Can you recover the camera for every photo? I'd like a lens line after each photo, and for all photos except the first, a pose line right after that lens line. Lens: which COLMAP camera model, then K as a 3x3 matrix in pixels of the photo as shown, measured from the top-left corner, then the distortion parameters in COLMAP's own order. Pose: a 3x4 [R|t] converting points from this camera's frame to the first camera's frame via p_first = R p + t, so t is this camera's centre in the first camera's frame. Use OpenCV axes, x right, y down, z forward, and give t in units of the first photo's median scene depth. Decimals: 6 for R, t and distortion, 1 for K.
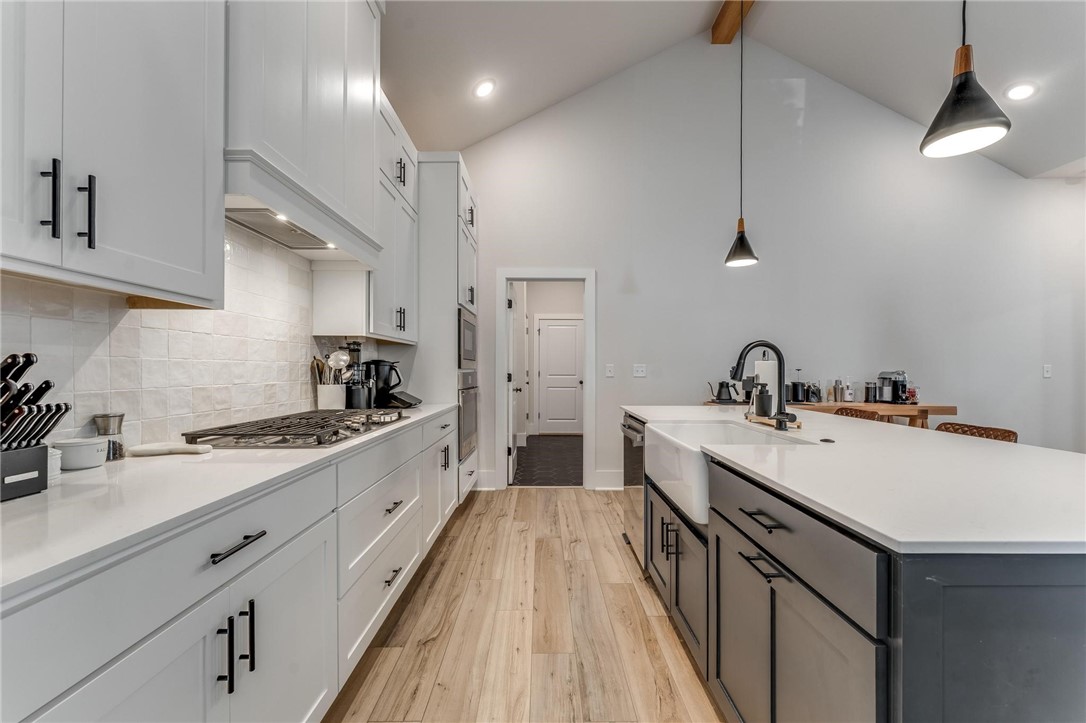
lens RADIAL K [[436.8, 0, 545.6], [0, 436.8, 369.8], [0, 0, 1]] dist [-0.001077, -0.000052]
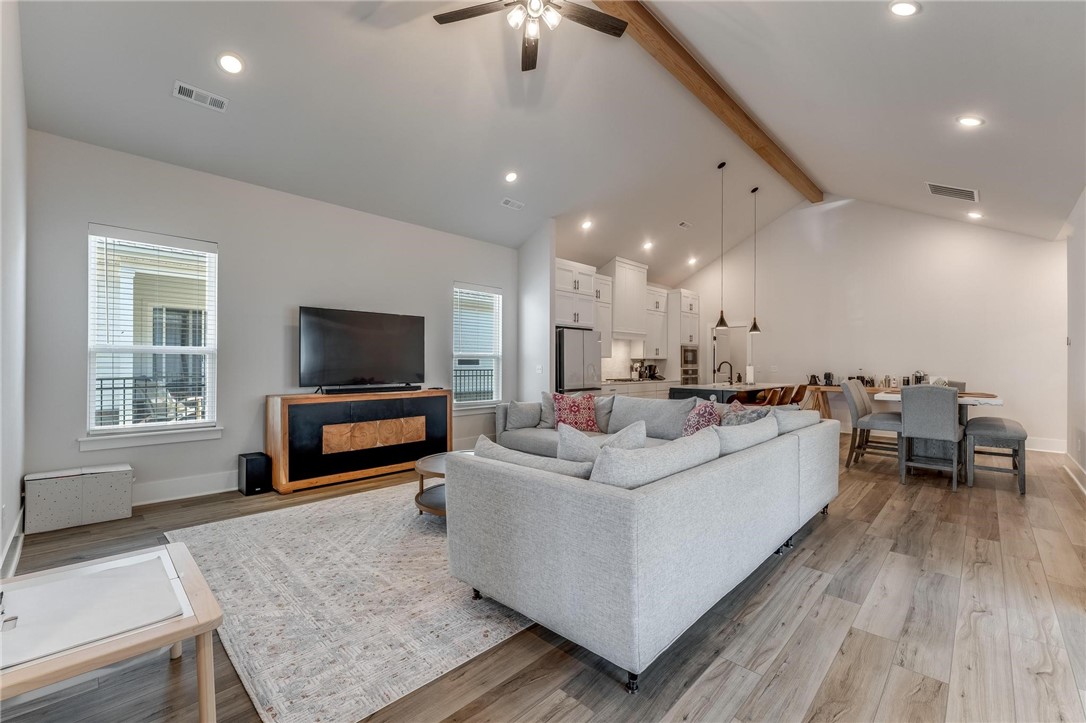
lens RADIAL K [[454.8, 0, 540.5], [0, 454.8, 359.7], [0, 0, 1]] dist [0.004450, -0.000230]
pose [[0.708506, -0.005322, -0.705685, 1.589095], [-0.004064, 0.999924, -0.011621, -0.021326], [0.705693, 0.011101, 0.708431, -2.191937]]
